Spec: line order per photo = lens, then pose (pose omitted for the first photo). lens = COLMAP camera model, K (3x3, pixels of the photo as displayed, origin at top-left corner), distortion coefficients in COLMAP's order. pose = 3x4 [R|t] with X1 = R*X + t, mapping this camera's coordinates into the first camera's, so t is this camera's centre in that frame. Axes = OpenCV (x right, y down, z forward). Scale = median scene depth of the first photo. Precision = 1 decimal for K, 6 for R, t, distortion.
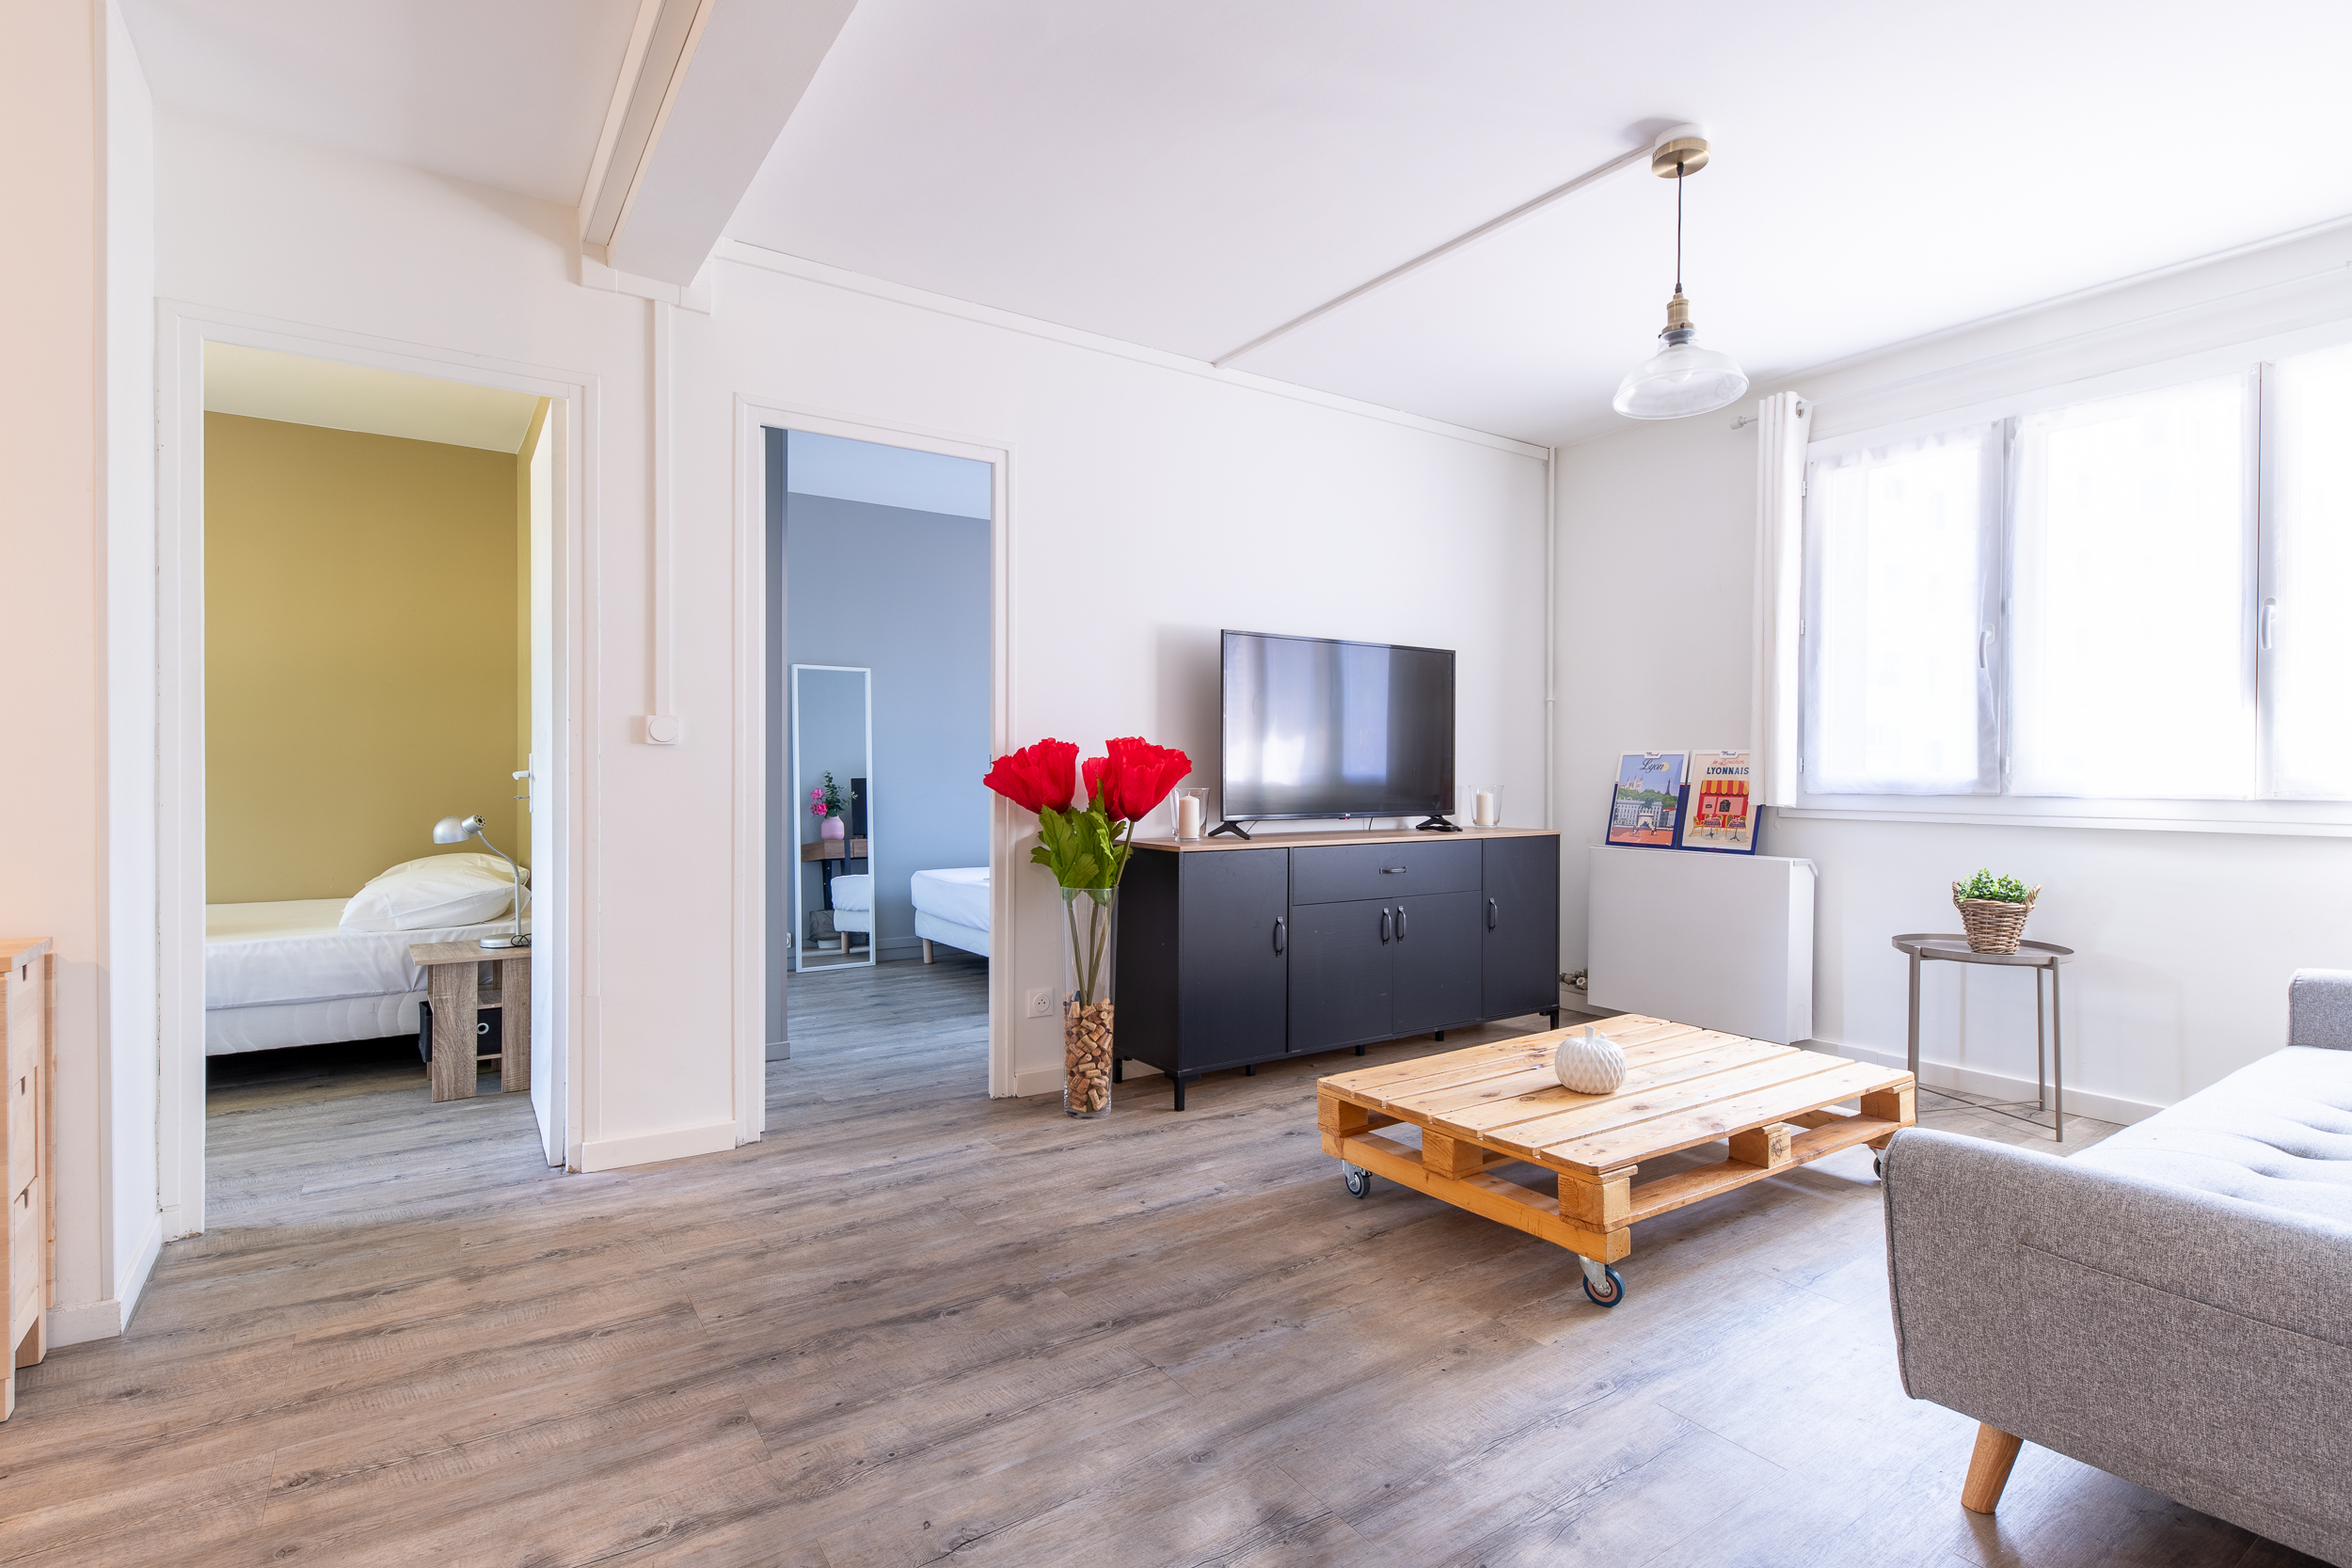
lens RADIAL K [[1129.9, 0, 1109.1], [0, 1129.9, 784.9], [0, 0, 1]] dist [0.012560, -0.004519]
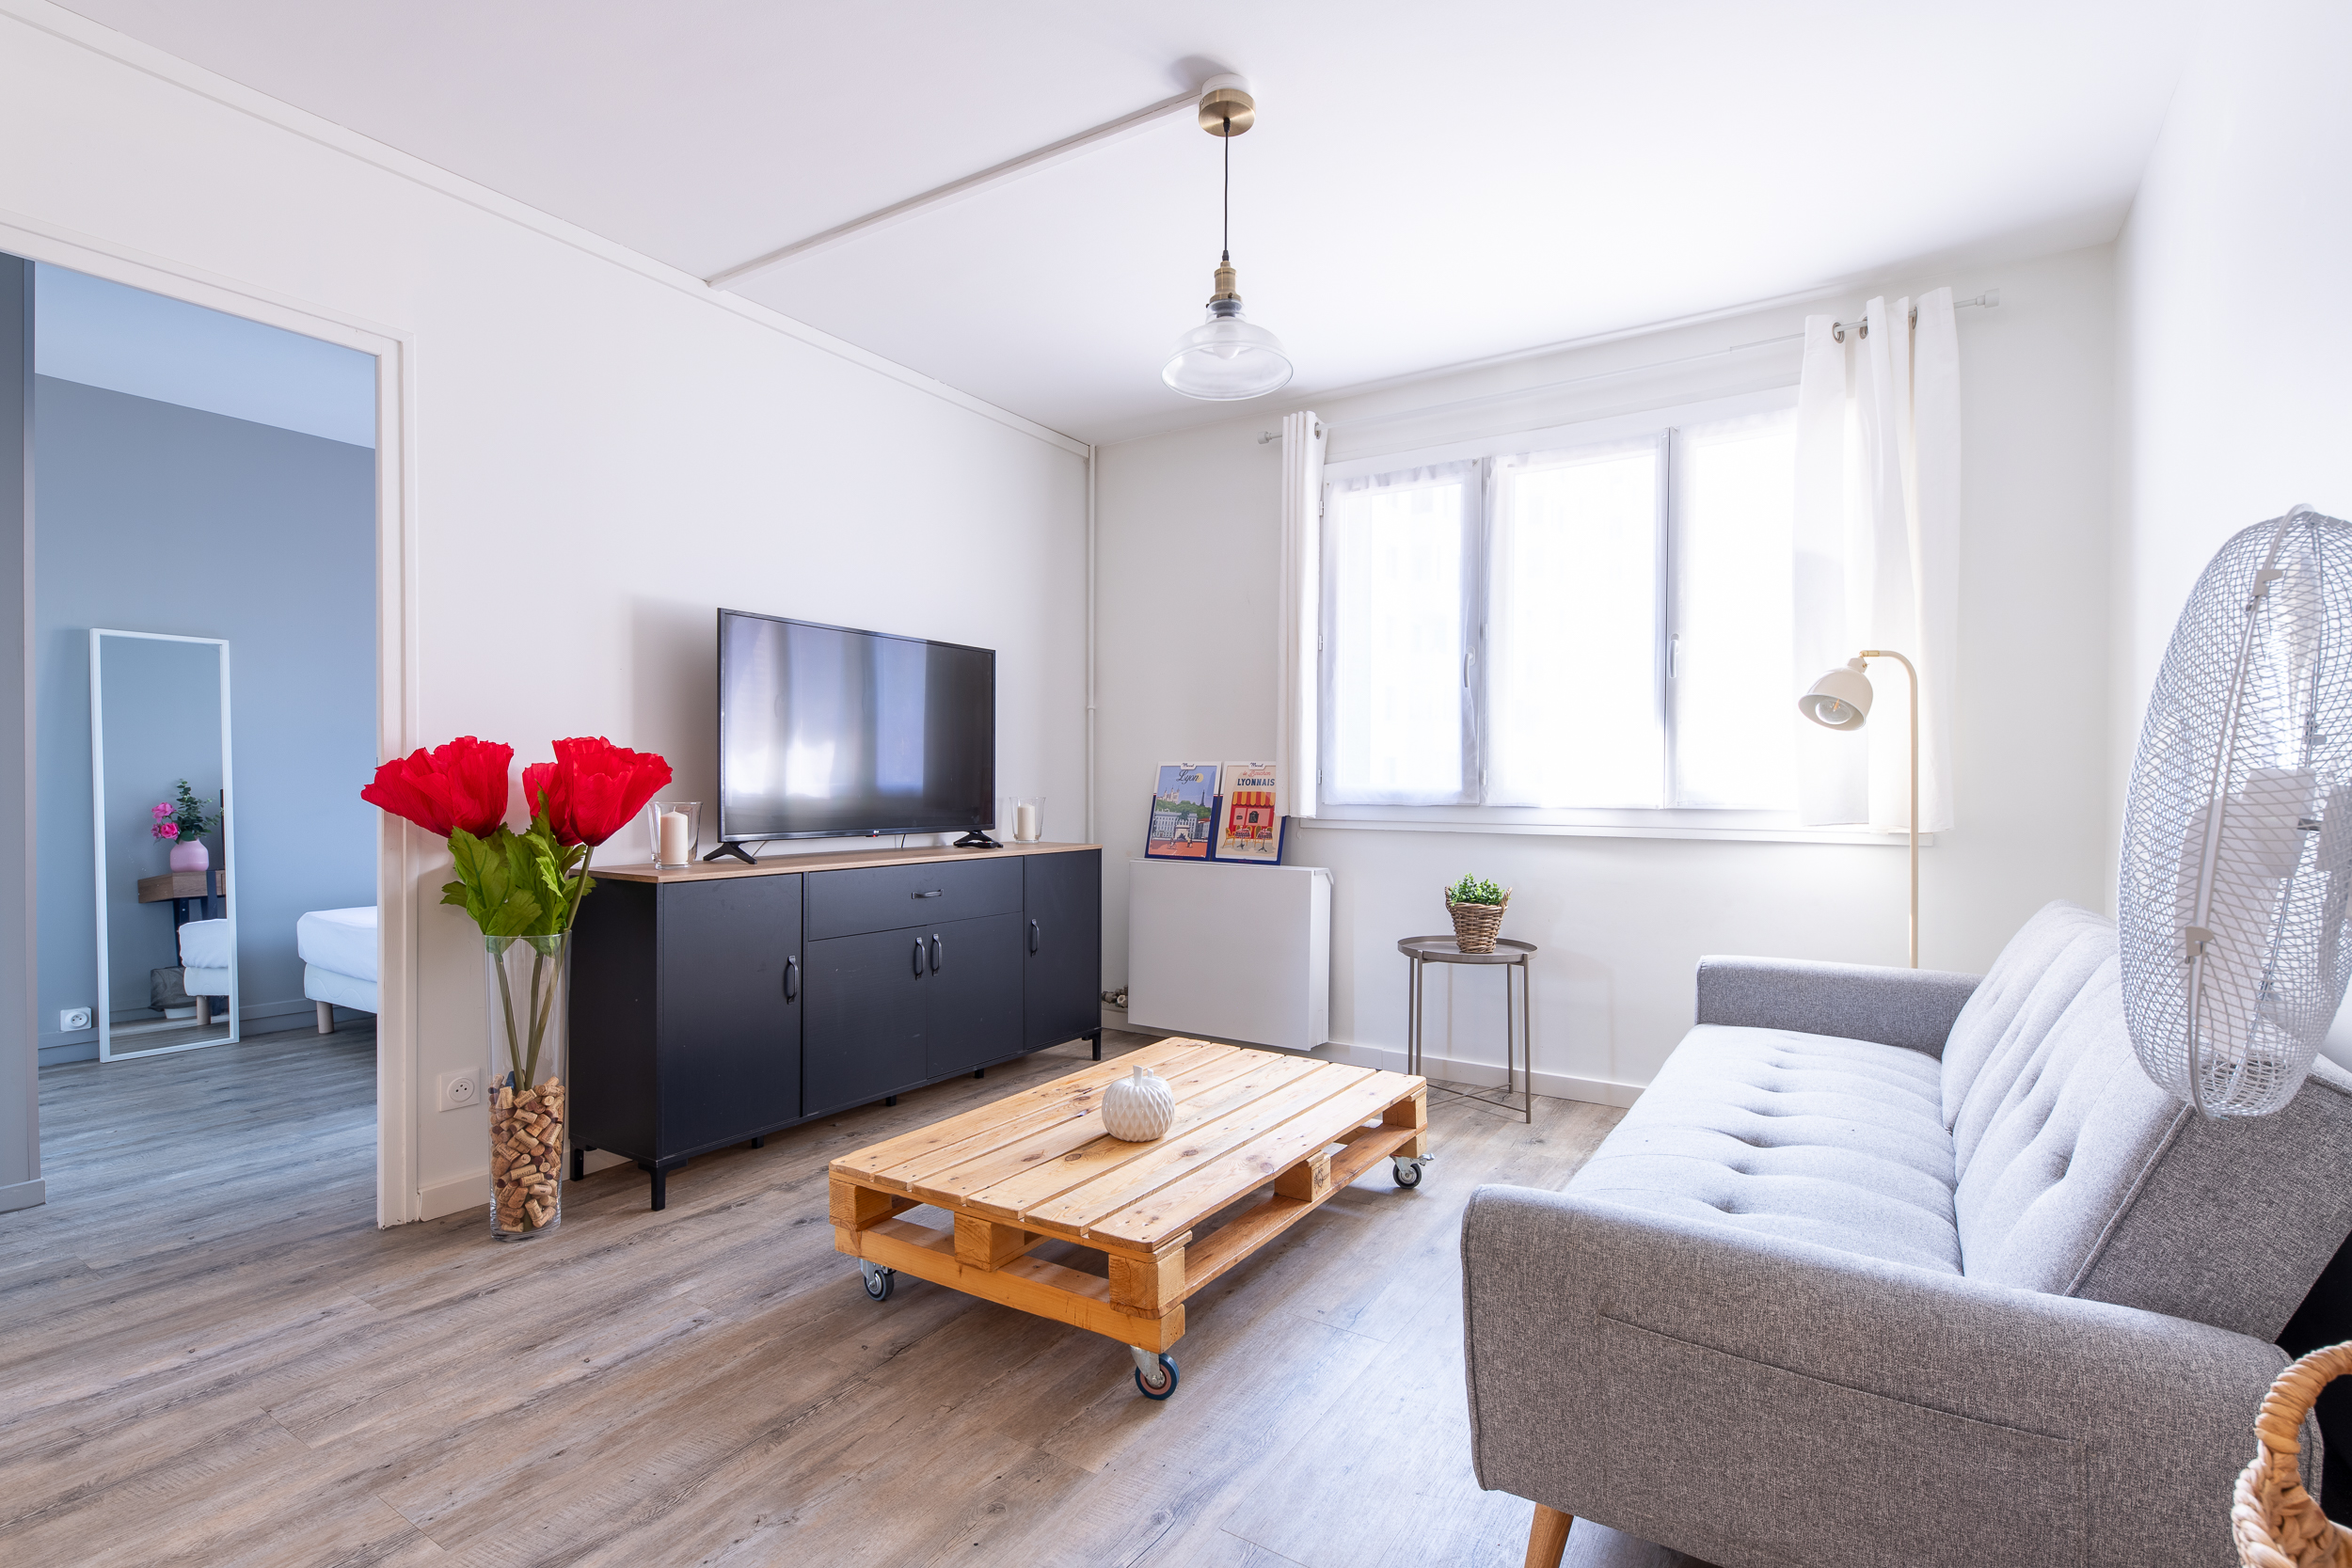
lens RADIAL K [[1148.0, 0, 1172.1], [0, 1148.0, 790.2], [0, 0, 1]] dist [0.000769, -0.001228]
pose [[0.901946, -0.000349, 0.431849, 0.048467], [0.002459, 0.999988, -0.004328, -0.001498], [-0.431842, 0.004966, 0.901936, 0.144629]]
